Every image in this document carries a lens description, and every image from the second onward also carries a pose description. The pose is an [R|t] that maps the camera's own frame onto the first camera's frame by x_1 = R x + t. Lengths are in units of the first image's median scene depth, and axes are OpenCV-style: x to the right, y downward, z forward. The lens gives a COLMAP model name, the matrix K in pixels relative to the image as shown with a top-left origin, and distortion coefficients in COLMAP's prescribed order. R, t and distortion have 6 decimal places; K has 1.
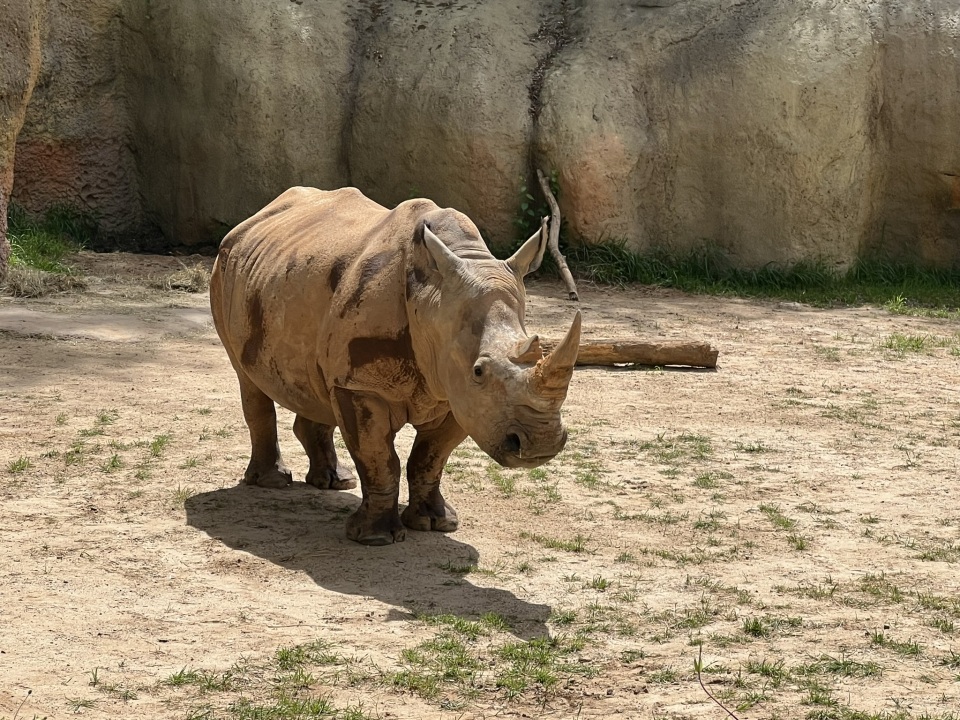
lens RADIAL K [[3260.8, 0, 427.8], [0, 3260.8, 340.0], [0, 0, 1]] dist [-0.770602, 25.890520]
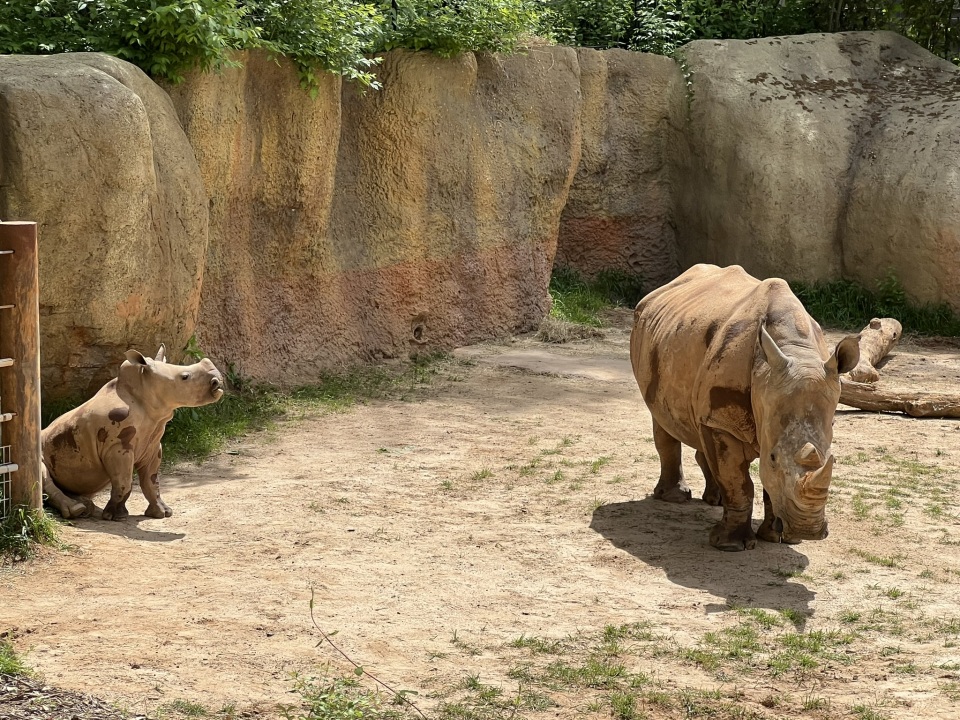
lens RADIAL K [[2806.8, 0, 480.0], [0, 2806.8, 360.0], [0, 0, 1]] dist [-0.490461, 14.336851]
pose [[0.970198, 0.044146, -0.238258, 0.133752], [-0.046040, 0.998937, -0.002387, -0.003305], [0.237900, 0.013286, 0.971199, -0.066442]]
